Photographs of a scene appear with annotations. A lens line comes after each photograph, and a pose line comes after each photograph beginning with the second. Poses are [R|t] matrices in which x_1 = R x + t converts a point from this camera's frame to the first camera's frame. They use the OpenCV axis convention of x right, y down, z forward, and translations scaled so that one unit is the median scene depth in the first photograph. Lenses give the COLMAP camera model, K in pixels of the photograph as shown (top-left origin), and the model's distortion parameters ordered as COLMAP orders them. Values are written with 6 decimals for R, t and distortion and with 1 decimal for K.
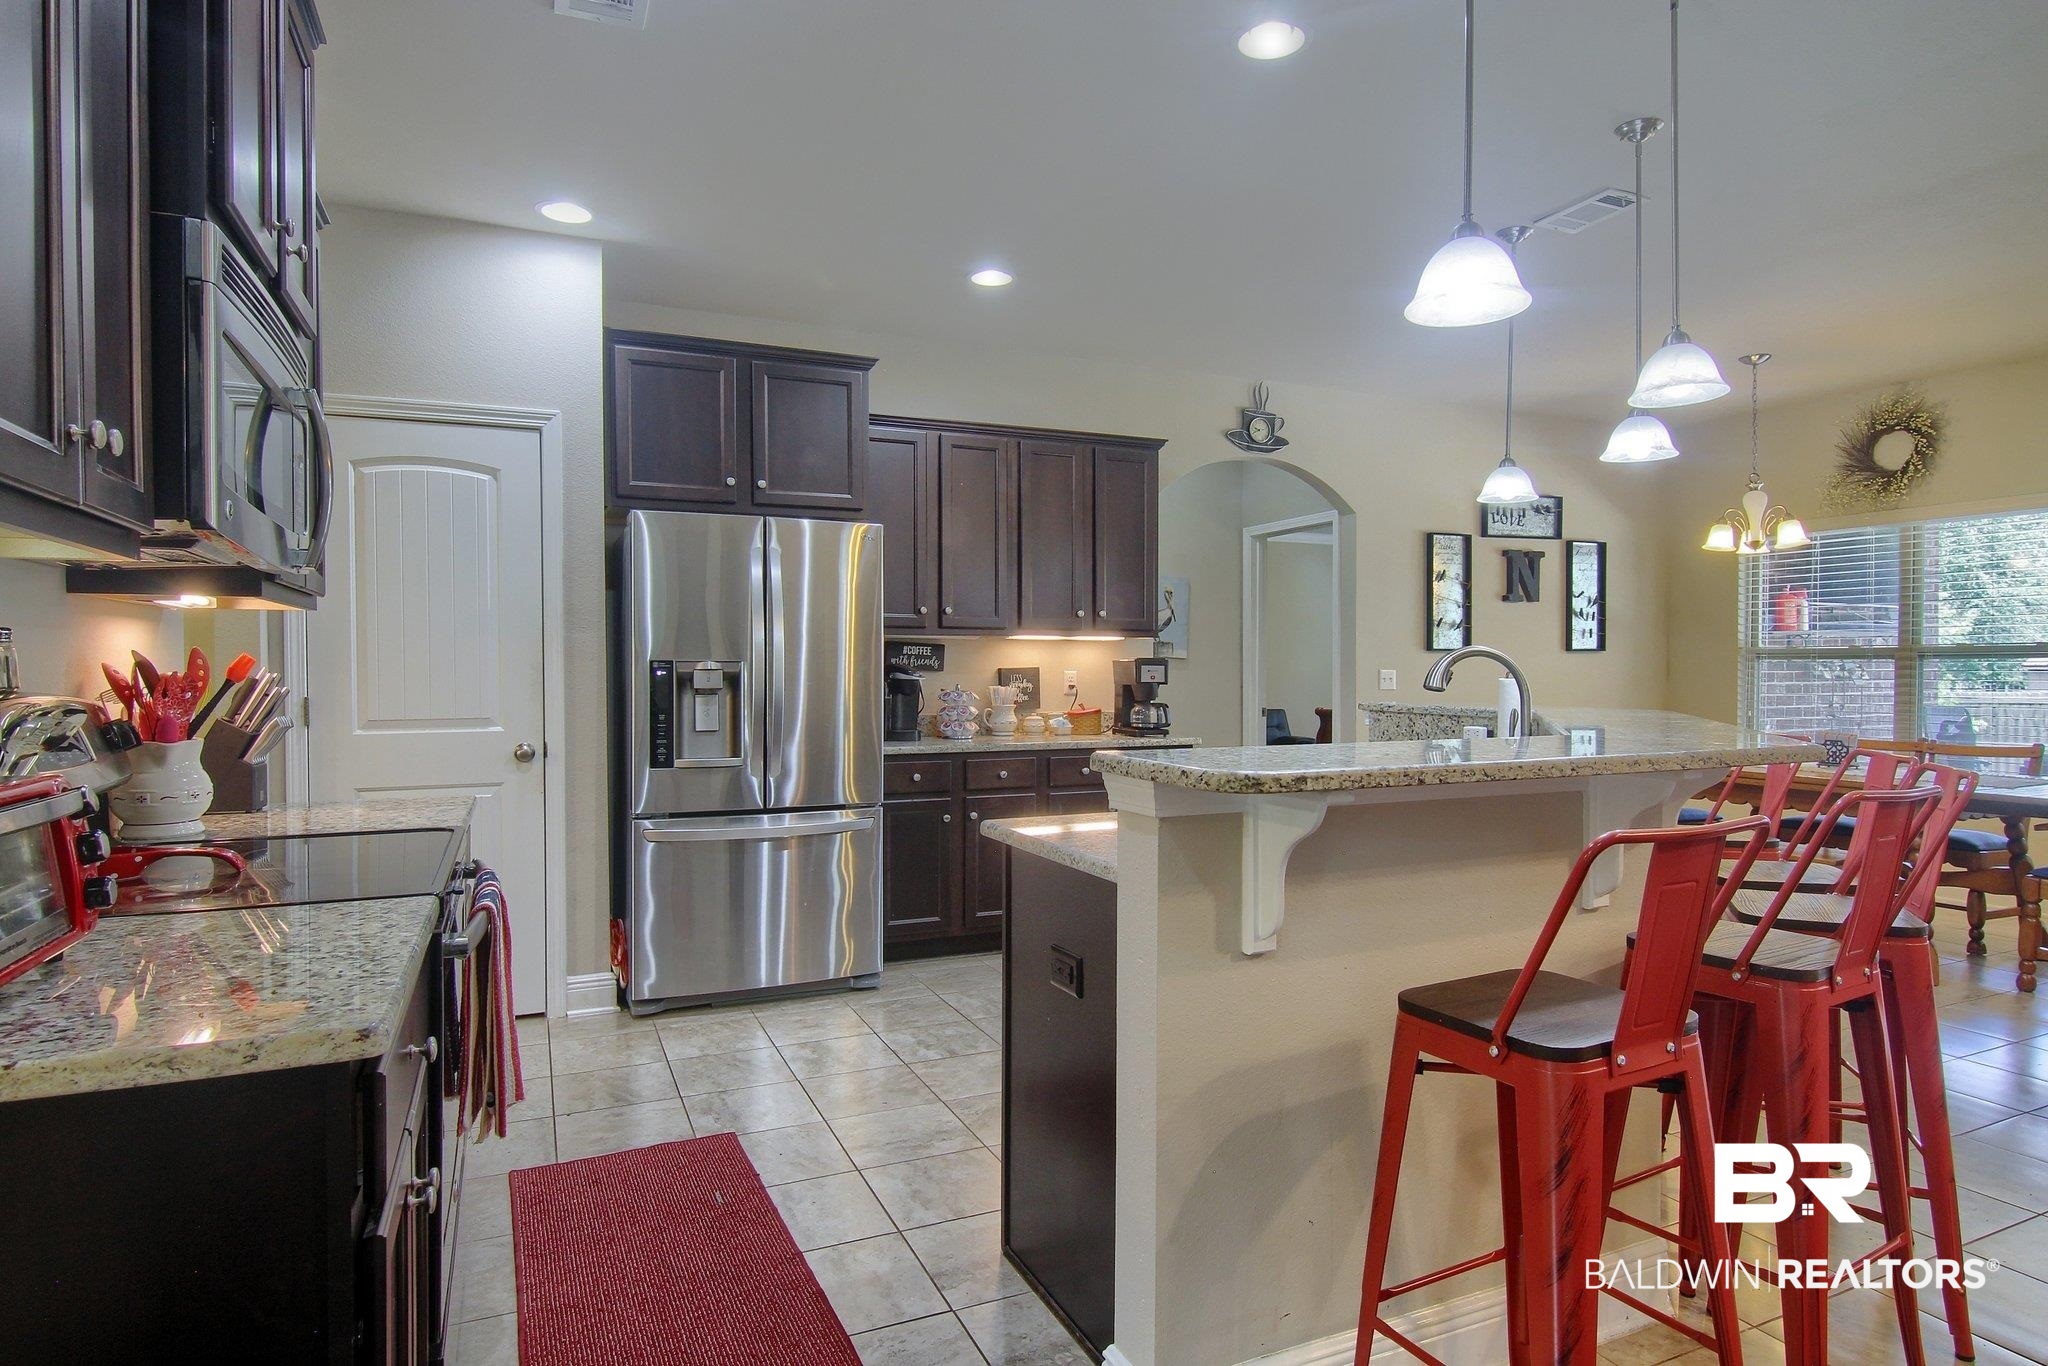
lens RADIAL K [[1161.6, 0, 1024.0], [0, 1161.6, 683.0], [0, 0, 1]] dist [-0.002759, -0.014620]
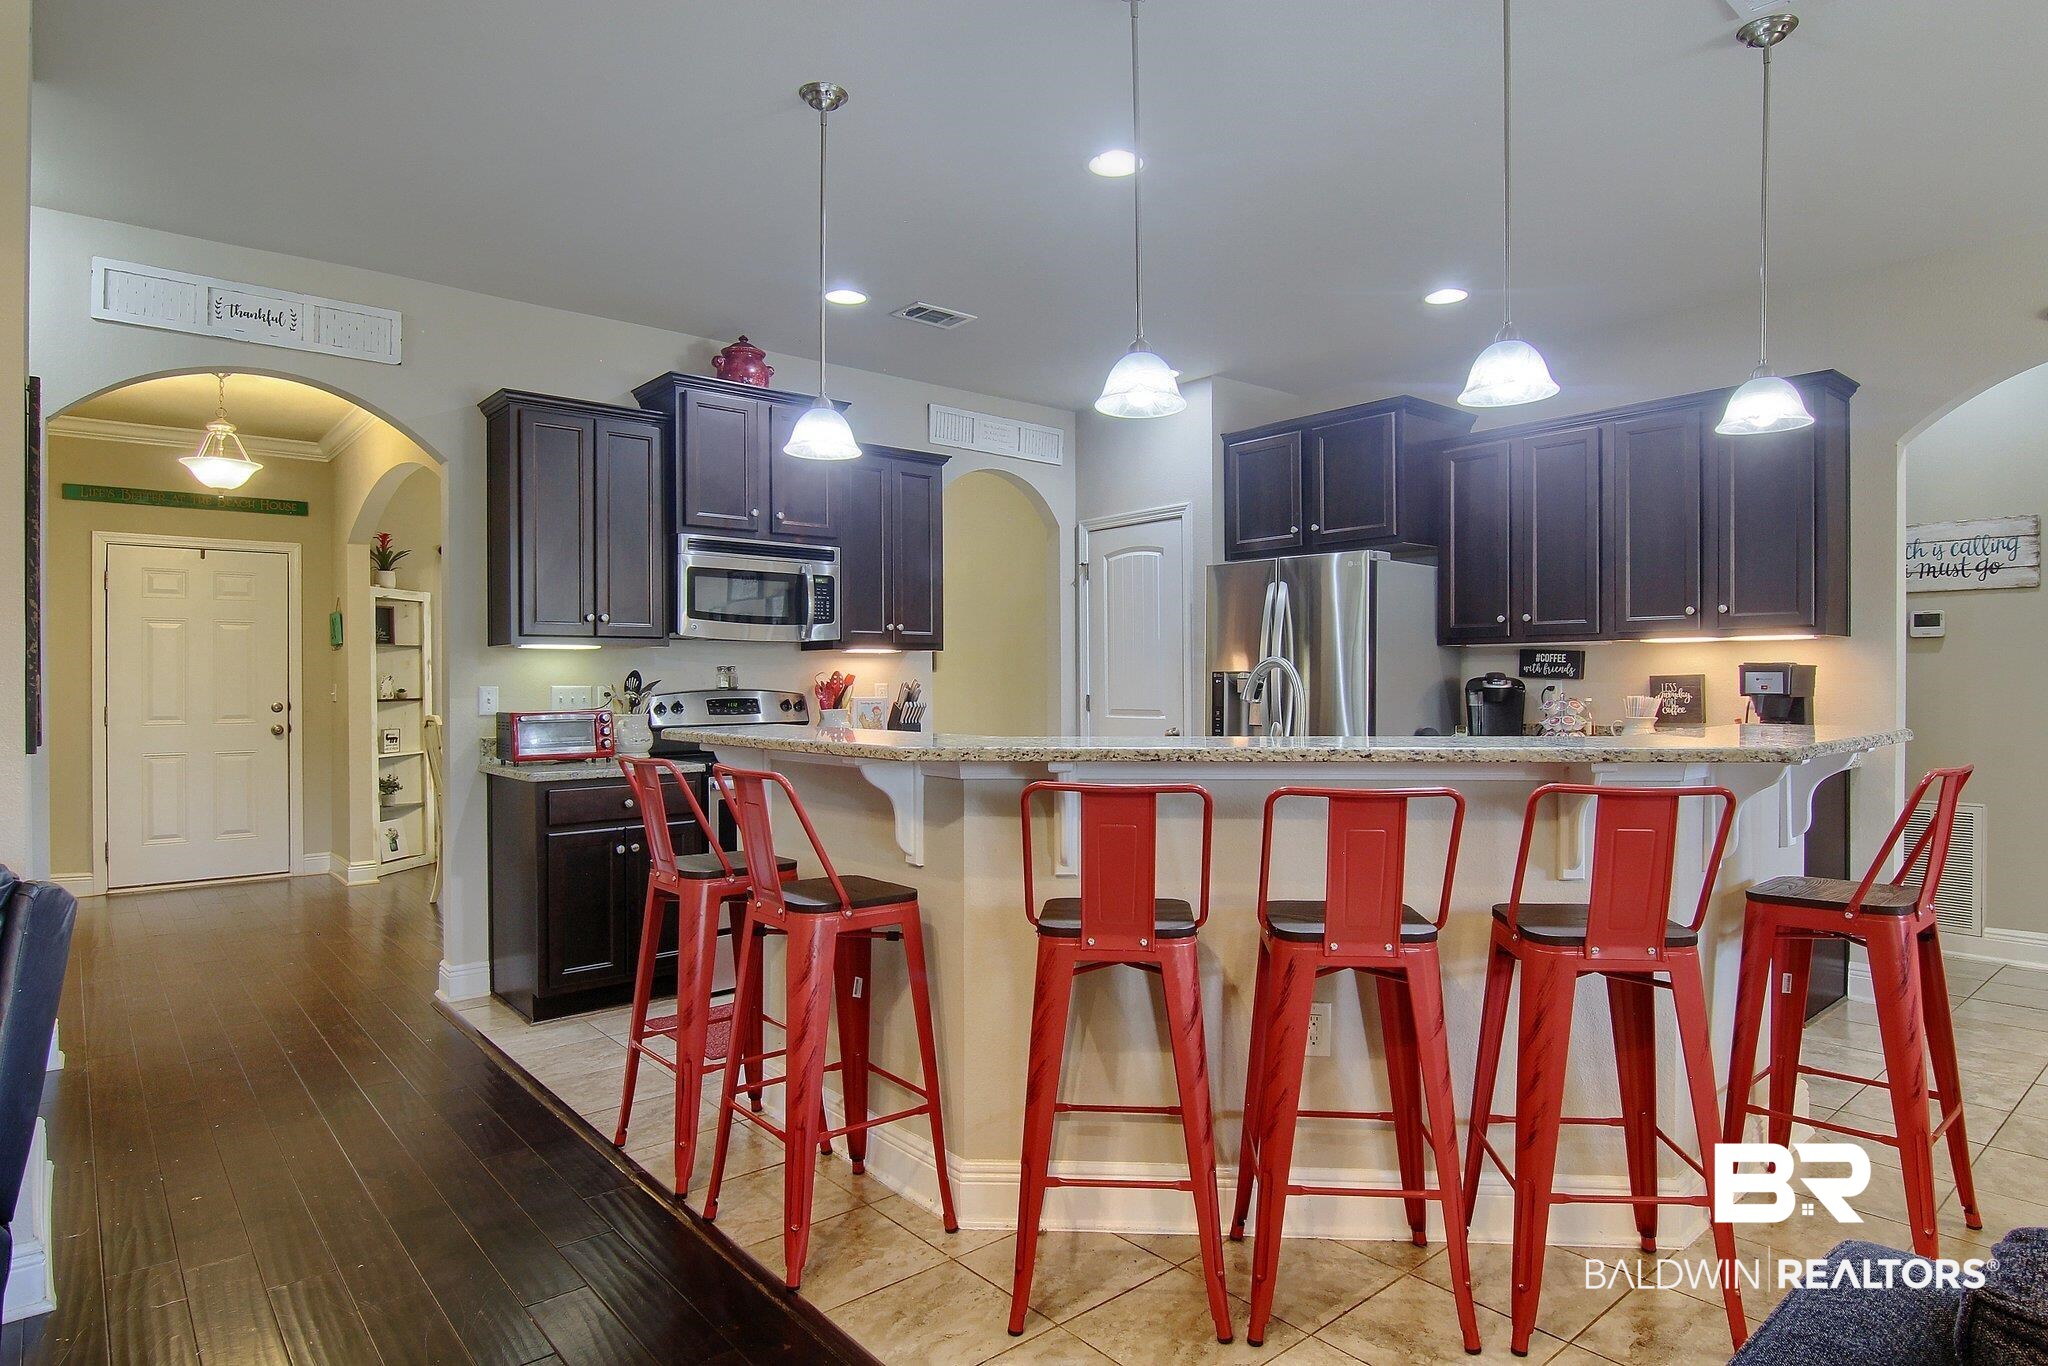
lens RADIAL K [[1167.9, 0, 1025.6], [0, 1167.9, 695.8], [0, 0, 1]] dist [0.000201, -0.000859]
pose [[0.262599, 0.018528, -0.964727, 0.659028], [-0.006066, 0.999828, 0.017551, -0.009495], [0.964886, 0.001243, 0.262666, 0.276182]]
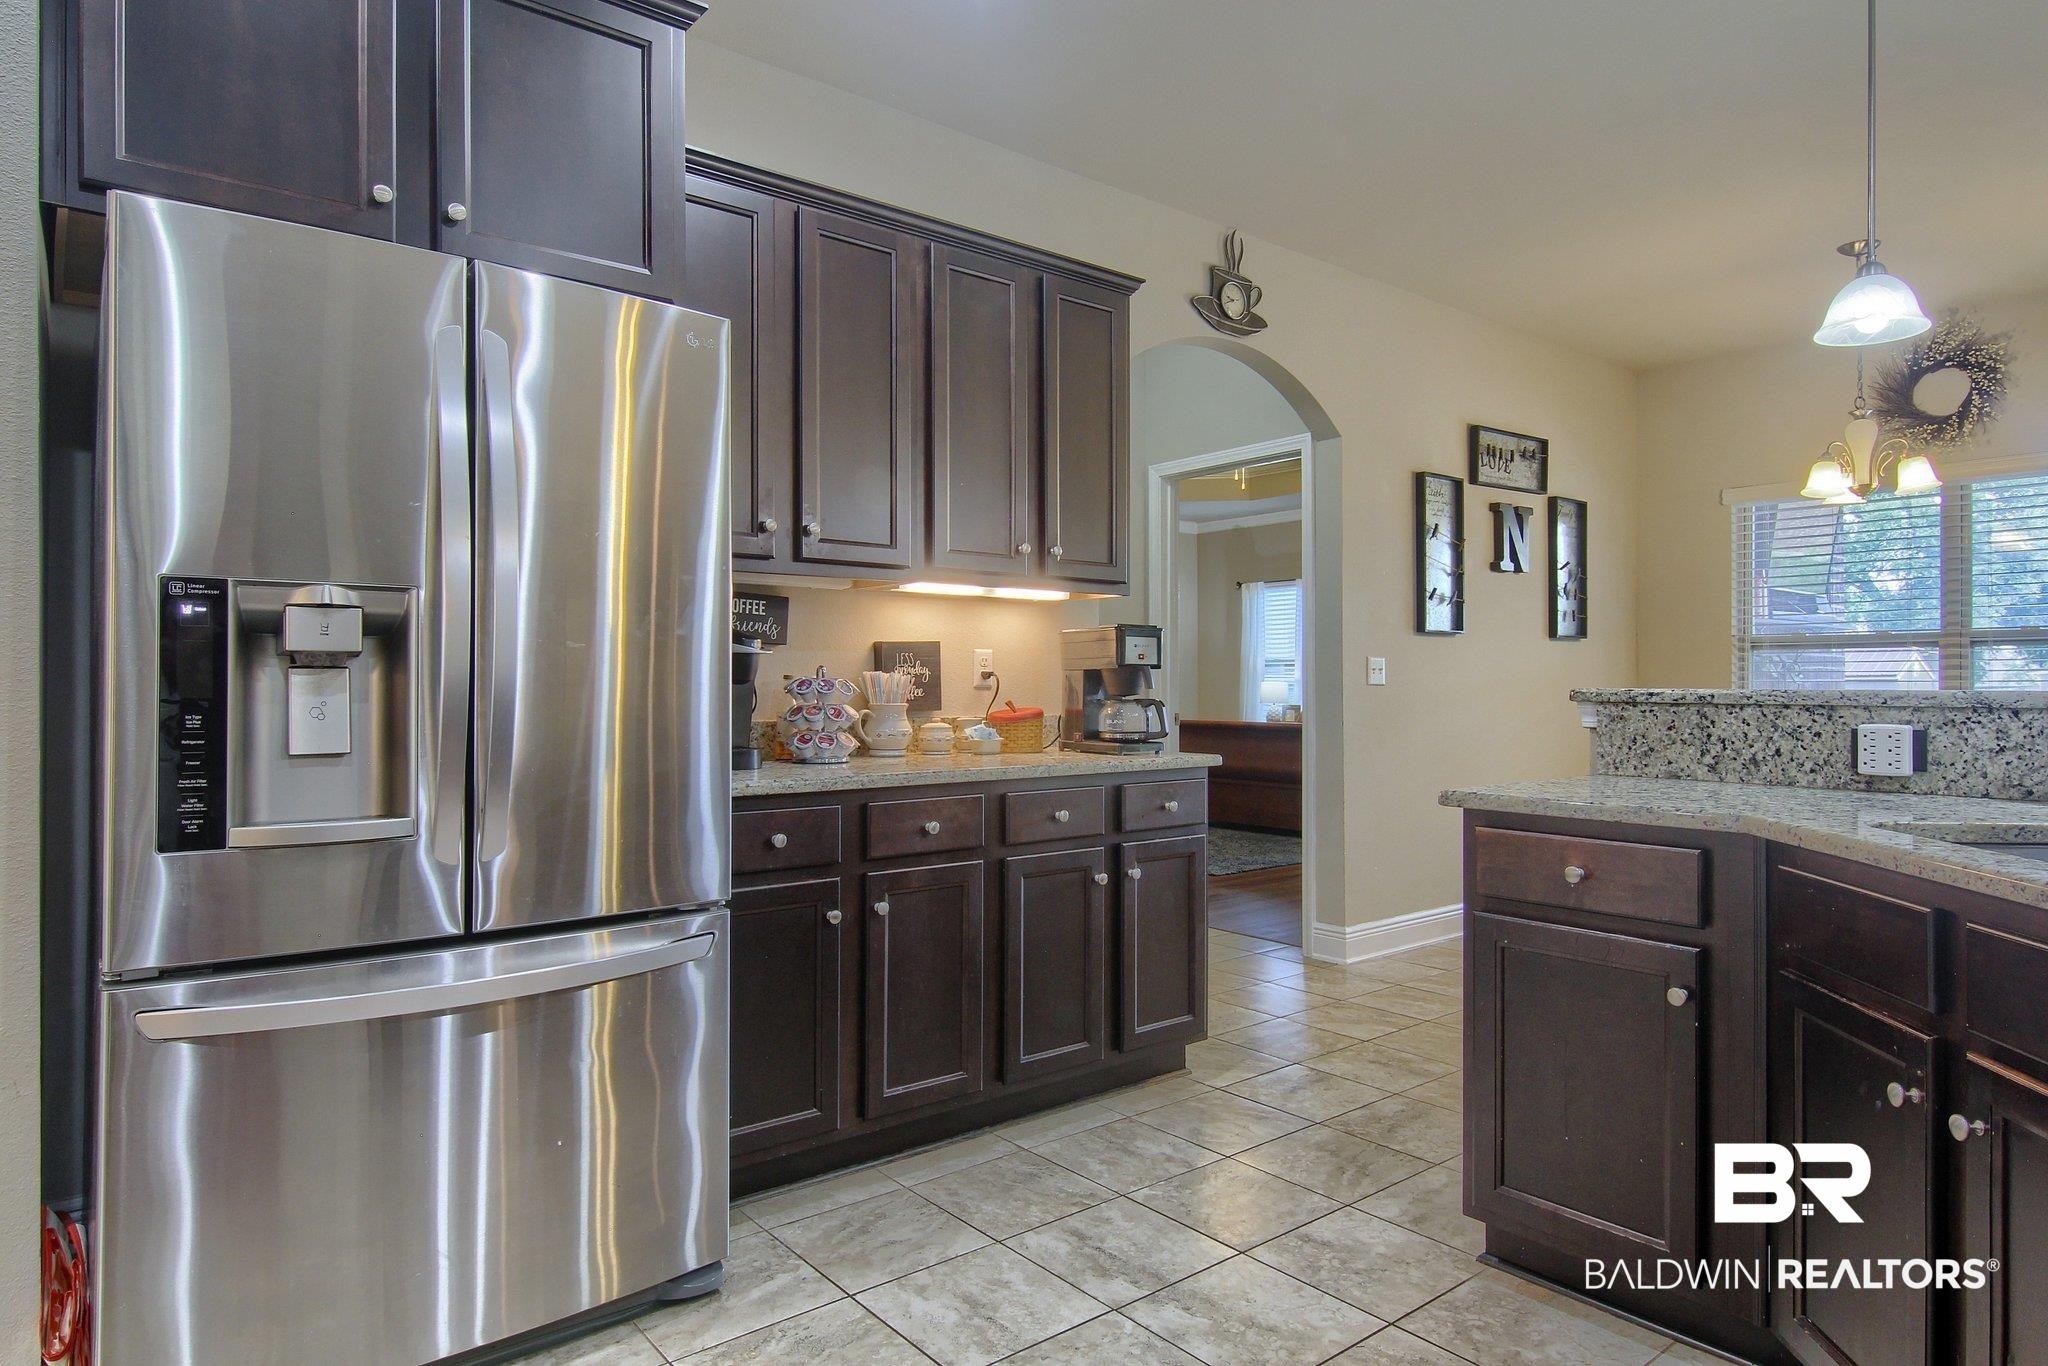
lens RADIAL K [[1202.5, 0, 1024.0], [0, 1202.5, 683.0], [0, 0, 1]] dist [0.004895, -0.017947]
pose [[0.966948, 0.000404, 0.254974, -0.096038], [0.003363, 0.999892, -0.014339, 0.015714], [-0.254953, 0.014722, 0.966841, 0.359260]]
